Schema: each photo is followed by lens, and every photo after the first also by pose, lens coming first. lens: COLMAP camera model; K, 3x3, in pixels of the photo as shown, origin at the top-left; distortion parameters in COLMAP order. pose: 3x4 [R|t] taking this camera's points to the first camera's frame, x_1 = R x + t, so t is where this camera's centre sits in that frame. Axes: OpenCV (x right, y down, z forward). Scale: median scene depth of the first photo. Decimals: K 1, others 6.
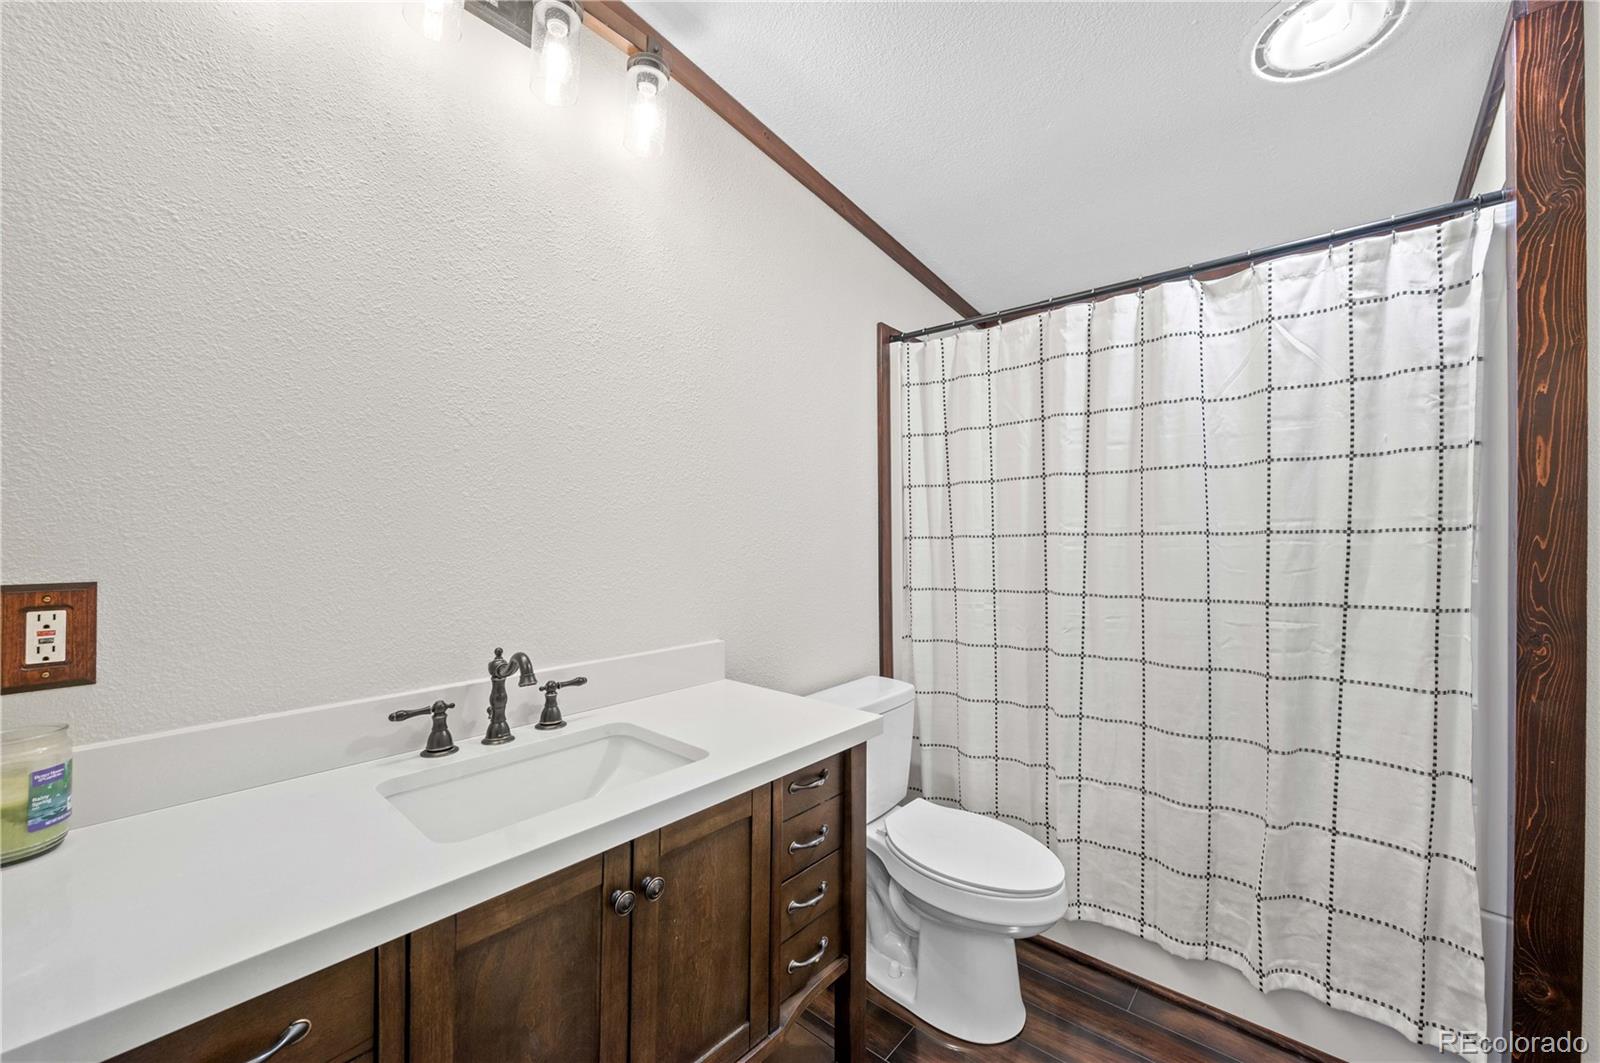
lens RADIAL K [[635.0, 0, 791.5], [0, 635.0, 533.3], [0, 0, 1]] dist [0.001231, 0.000067]
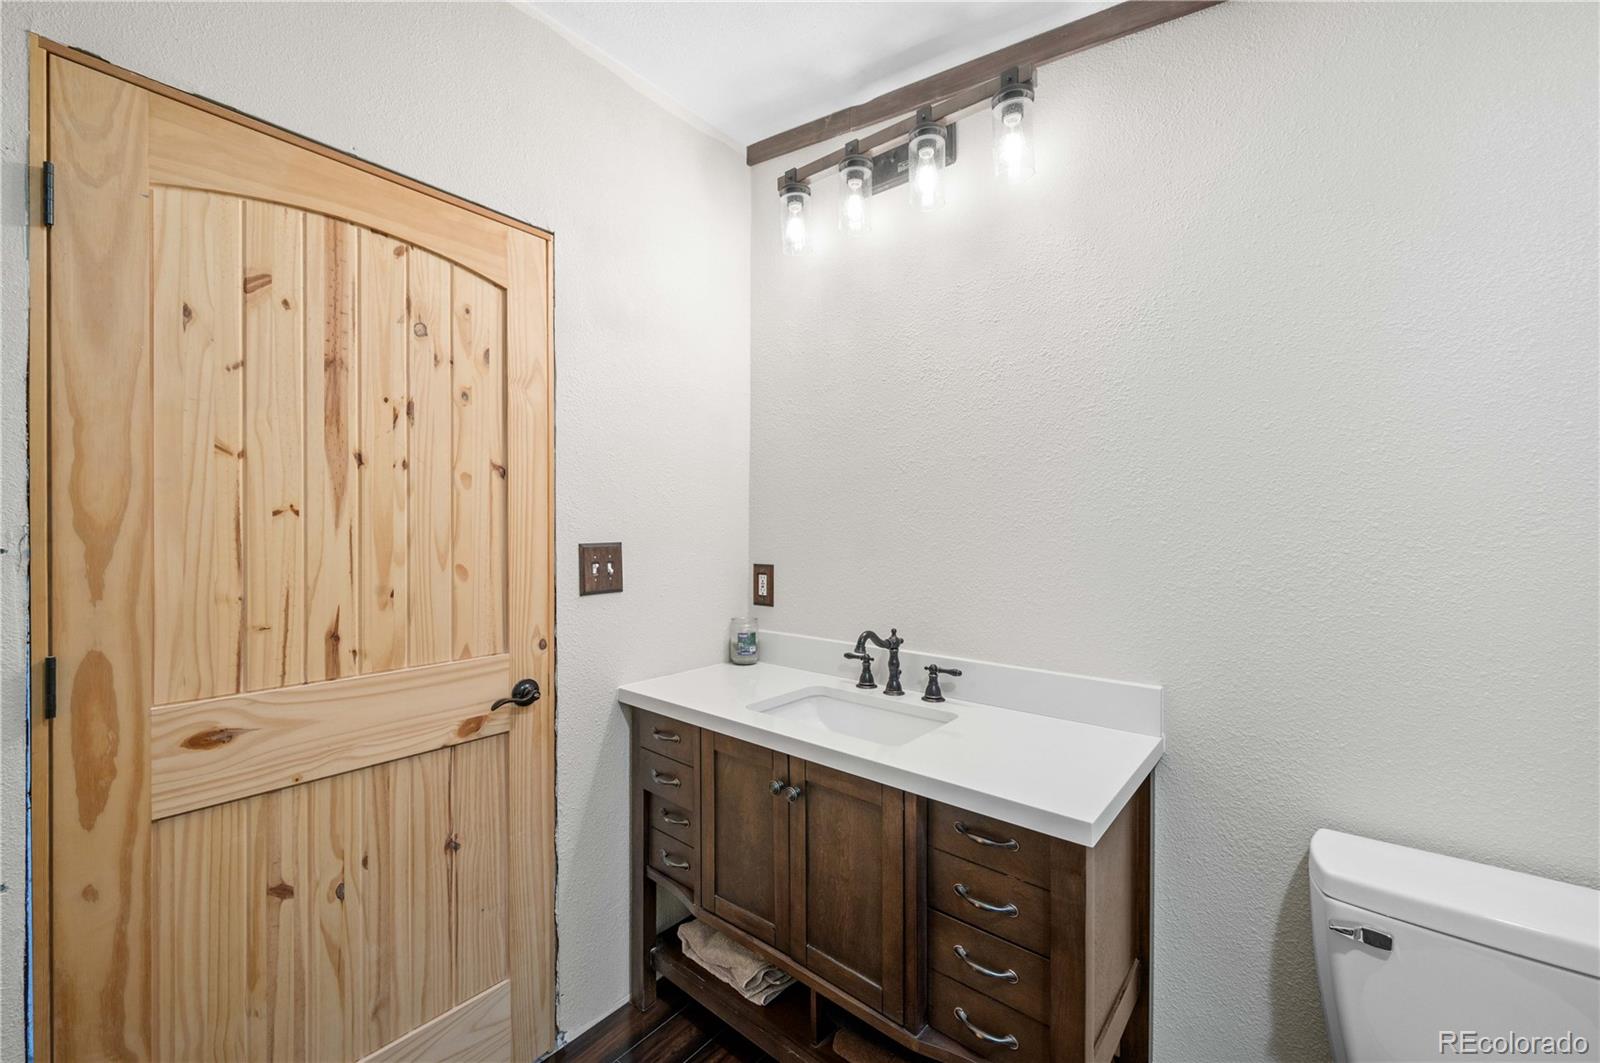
lens RADIAL K [[635.0, 0, 791.5], [0, 635.0, 533.3], [0, 0, 1]] dist [0.001231, 0.000067]
pose [[0.010729, 0.004820, -0.999931, 1.088917], [-0.000175, 0.999988, 0.004818, -0.045220], [0.999942, 0.000124, 0.010730, 0.857160]]
